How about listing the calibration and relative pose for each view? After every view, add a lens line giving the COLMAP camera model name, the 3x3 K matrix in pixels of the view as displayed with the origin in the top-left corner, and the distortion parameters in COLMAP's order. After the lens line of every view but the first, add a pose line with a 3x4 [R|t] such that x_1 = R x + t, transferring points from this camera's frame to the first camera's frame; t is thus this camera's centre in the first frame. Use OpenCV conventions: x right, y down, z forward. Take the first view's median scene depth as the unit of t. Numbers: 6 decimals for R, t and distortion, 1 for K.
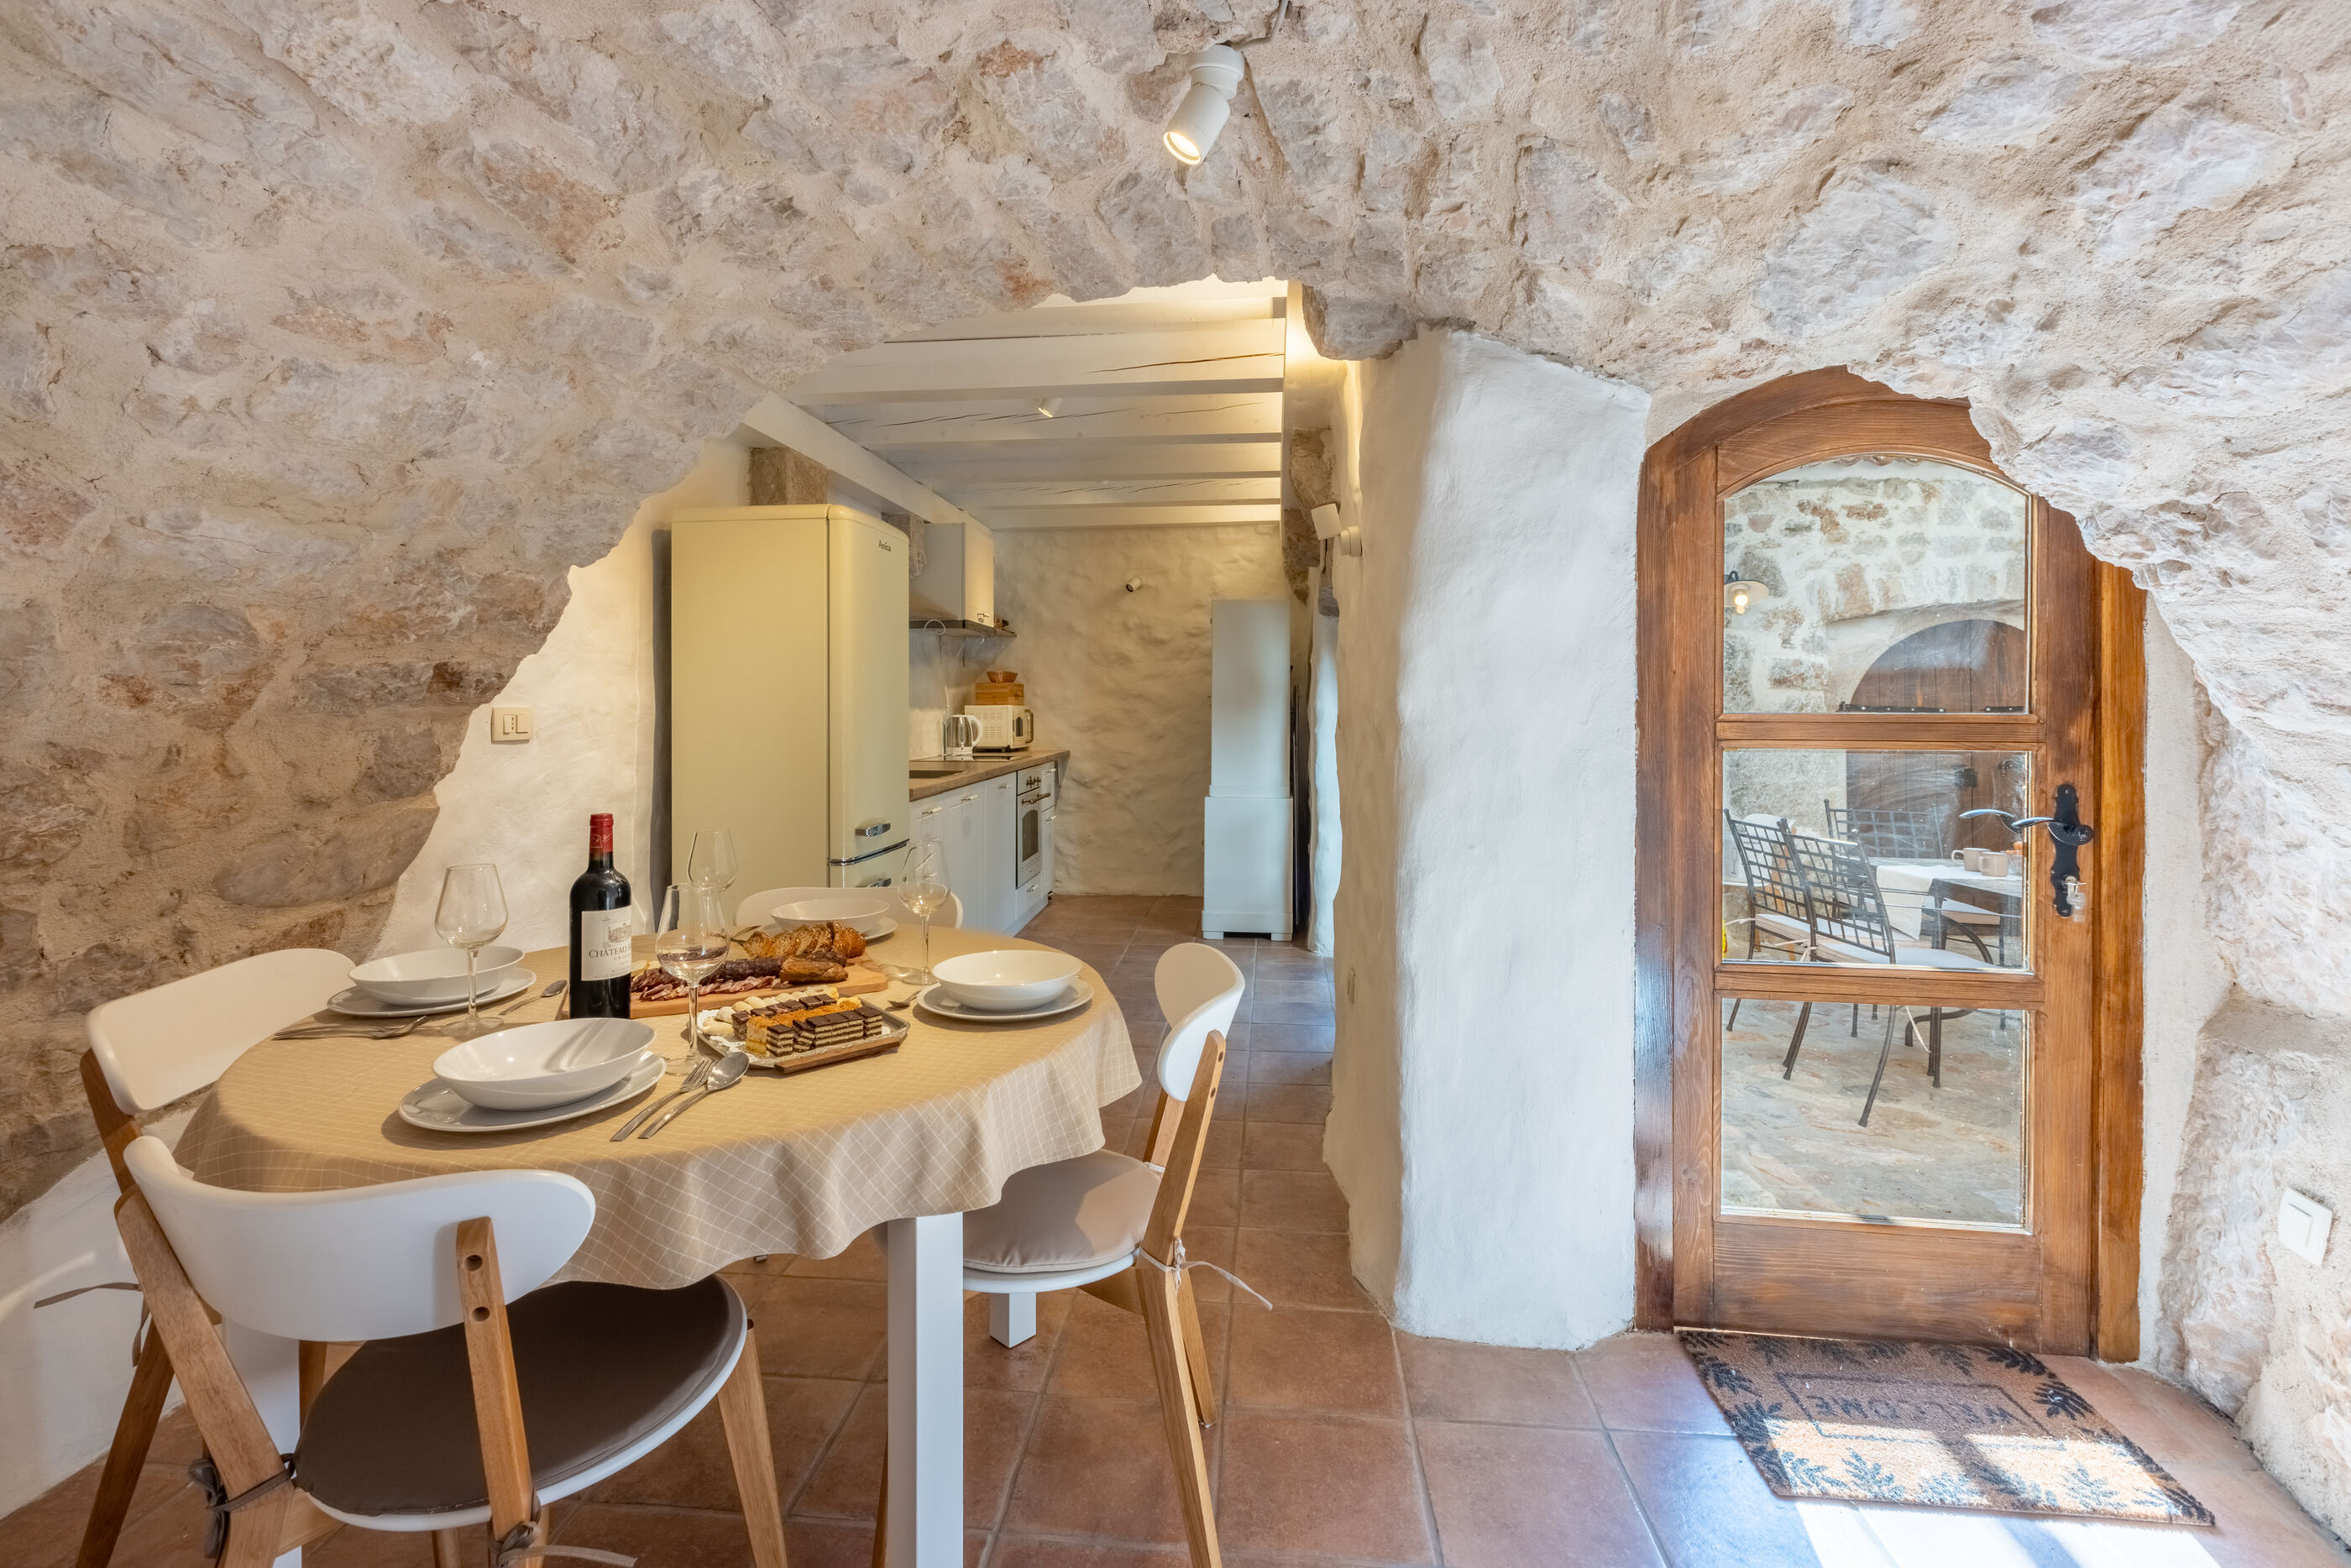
lens RADIAL K [[1056.1, 0, 1171.2], [0, 1056.1, 703.6], [0, 0, 1]] dist [-0.002073, 0.000704]
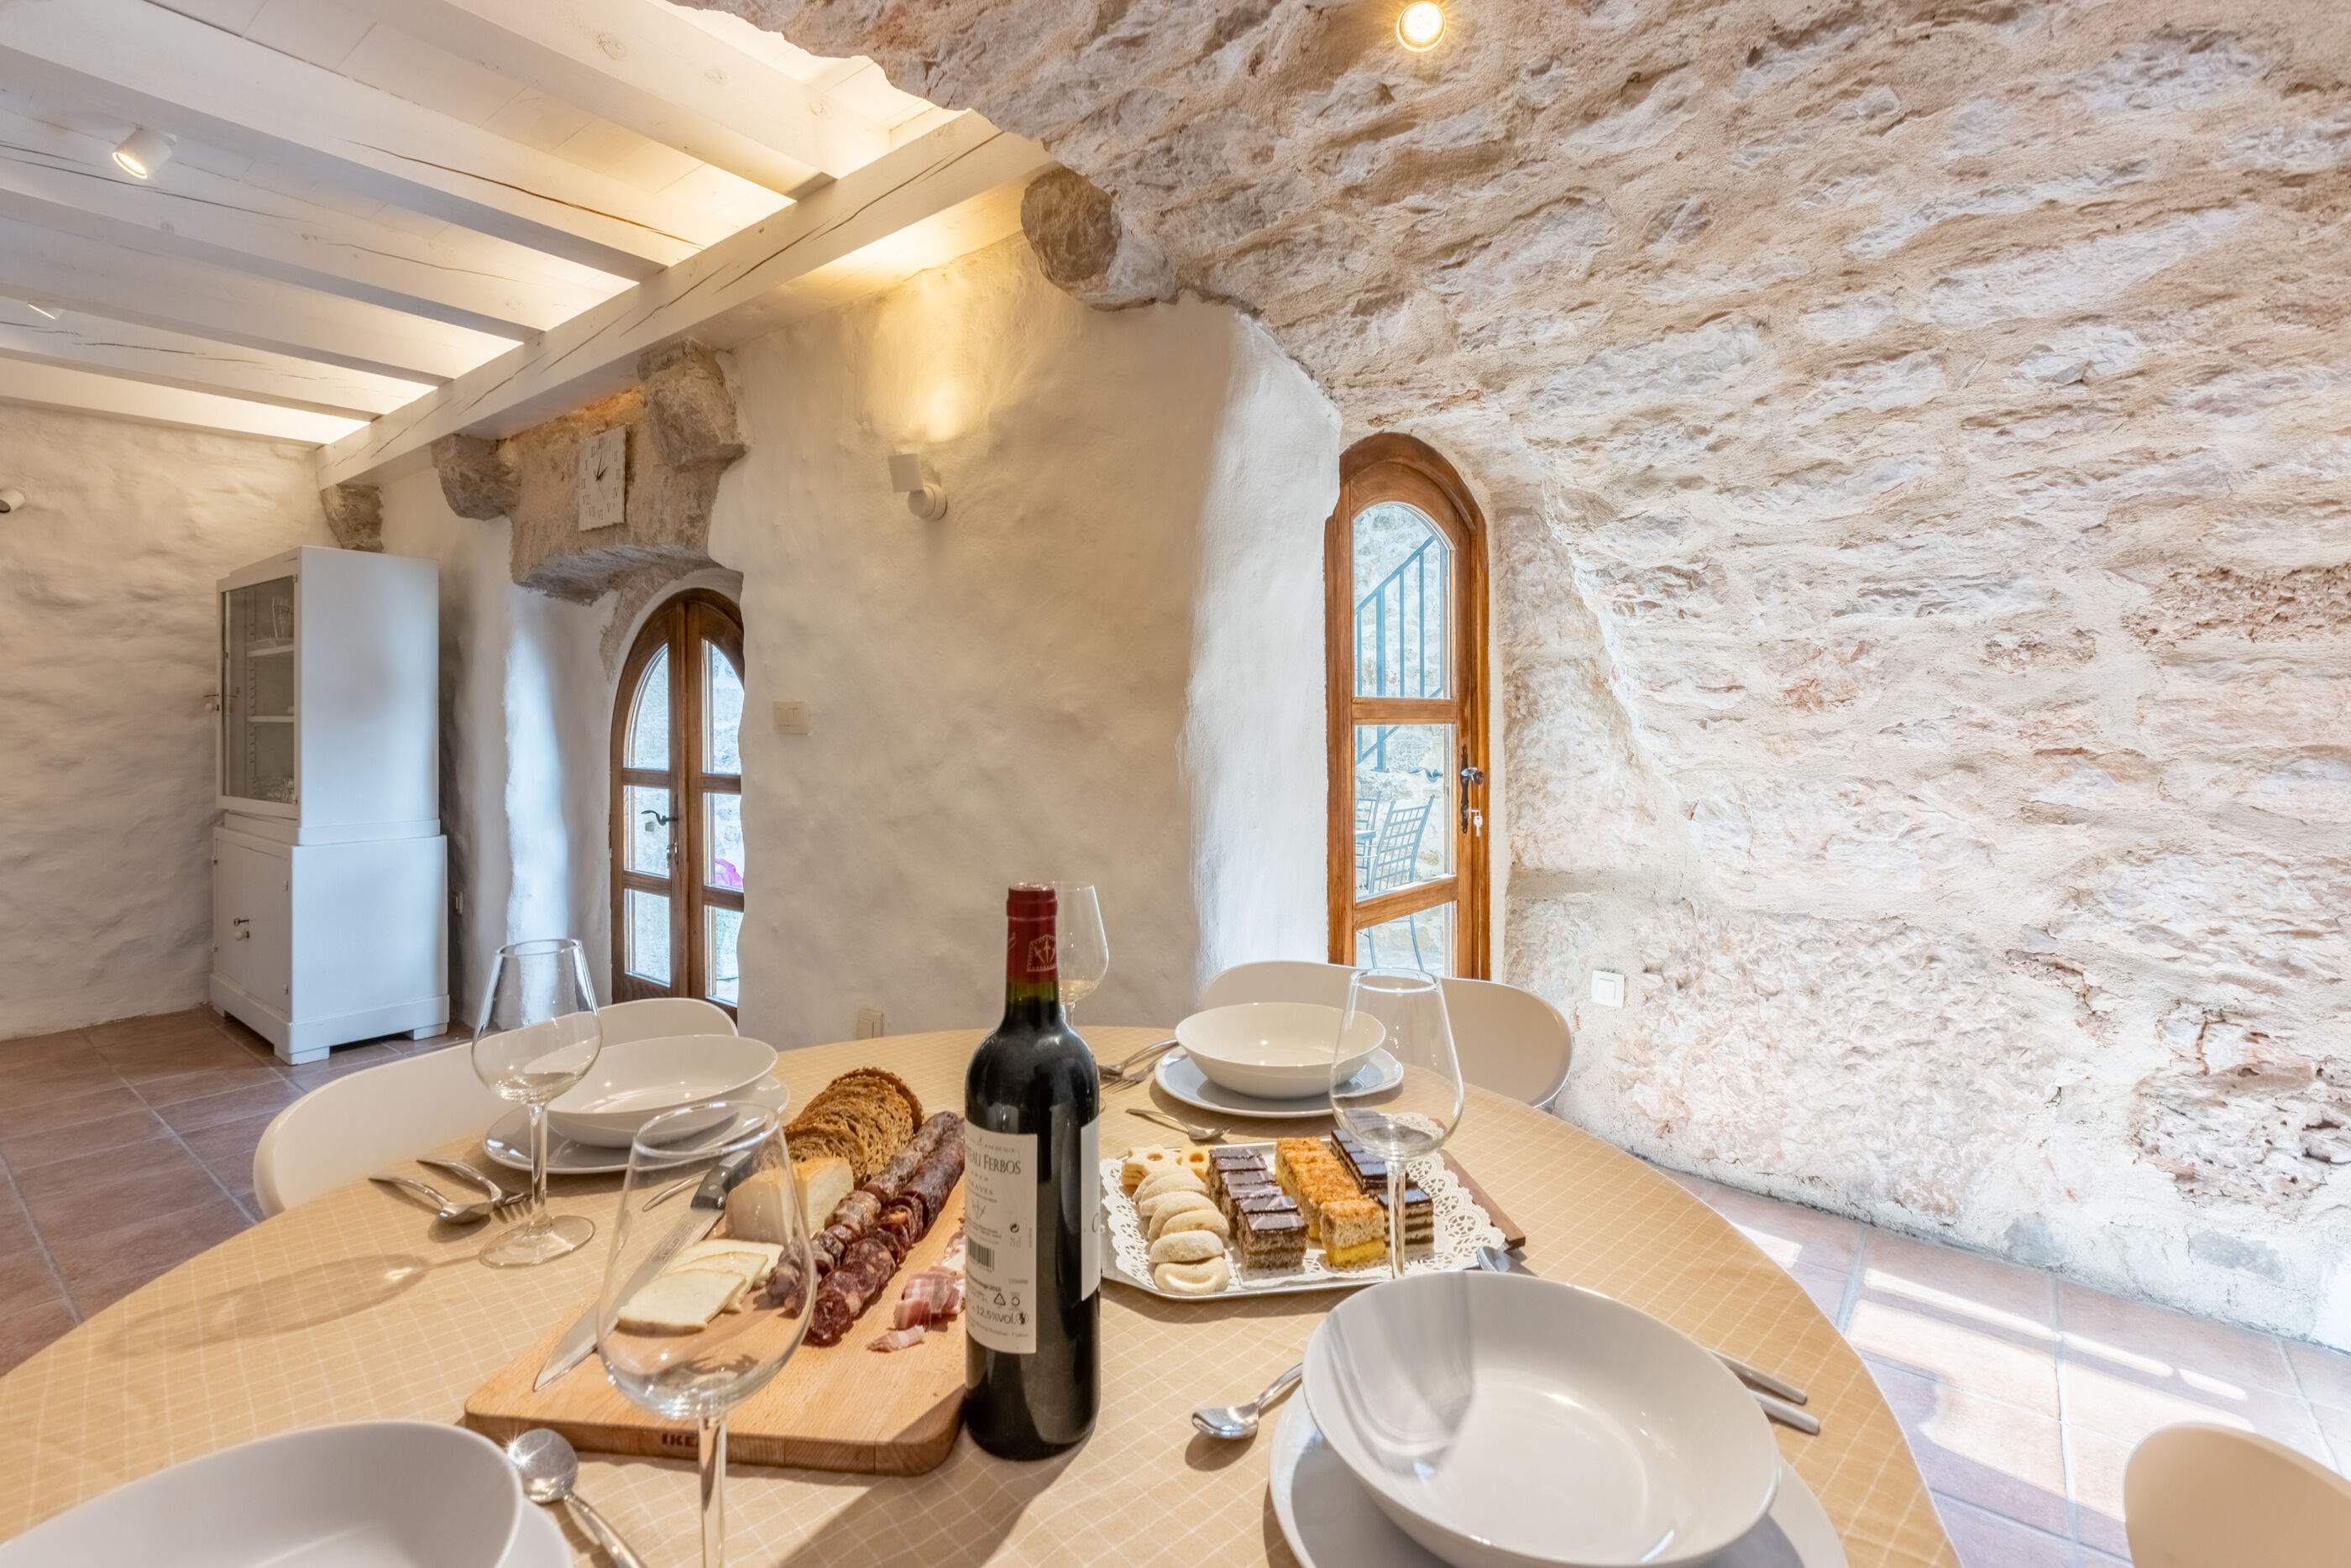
lens RADIAL K [[1056.1, 0, 1160.8], [0, 1056.1, 714.2], [0, 0, 1]] dist [-0.002073, 0.000704]
pose [[0.533209, -0.002419, 0.845980, -0.201146], [0.006577, 0.999978, -0.001286, 0.009374], [-0.845958, 0.006249, 0.533213, 0.172966]]
